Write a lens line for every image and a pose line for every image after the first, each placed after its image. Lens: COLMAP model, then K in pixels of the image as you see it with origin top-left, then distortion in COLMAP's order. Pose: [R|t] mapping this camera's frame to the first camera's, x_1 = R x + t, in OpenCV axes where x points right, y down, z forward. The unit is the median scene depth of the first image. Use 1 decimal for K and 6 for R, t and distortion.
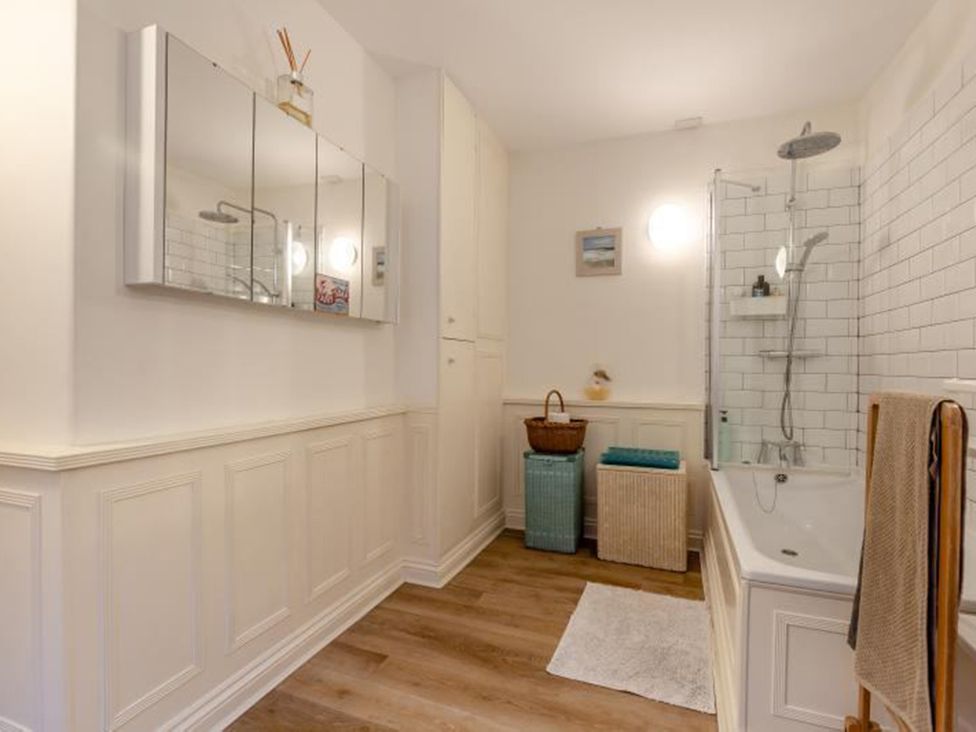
lens RADIAL K [[492.3, 0, 490.7], [0, 492.3, 366.2], [0, 0, 1]] dist [-0.000281, -0.000608]
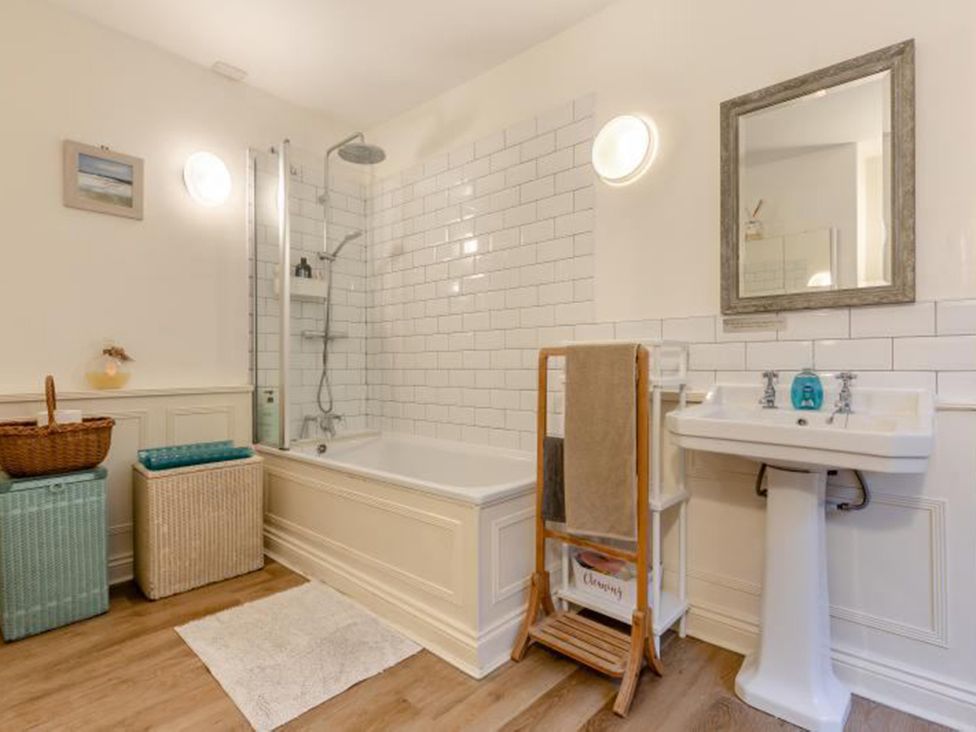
lens RADIAL K [[492.3, 0, 490.7], [0, 492.3, 366.2], [0, 0, 1]] dist [-0.000281, -0.000608]
pose [[0.356304, -0.009643, 0.934320, -0.288923], [0.012211, 0.999909, 0.005663, 0.044146], [-0.934290, 0.009391, 0.356389, 0.266513]]
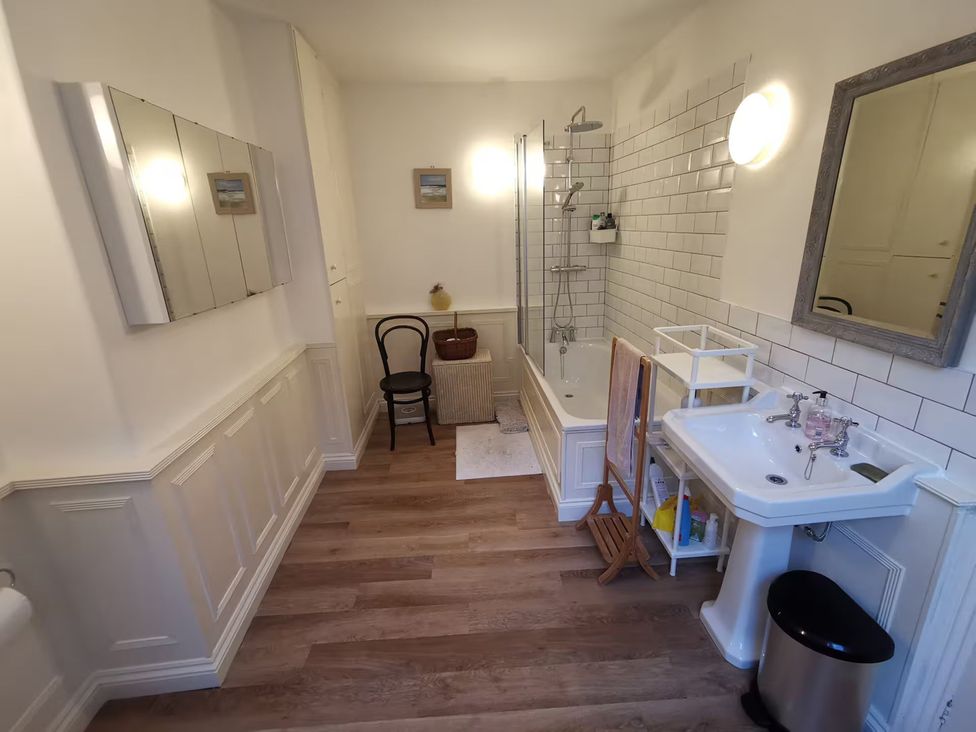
lens RADIAL K [[448.8, 0, 488.0], [0, 448.8, 366.0], [0, 0, 1]] dist [0.000105, -0.000202]
pose [[0.908526, -0.163277, 0.384604, -0.180391], [0.045260, 0.953527, 0.297888, -0.159800], [-0.415369, -0.253232, 0.873694, -0.154682]]
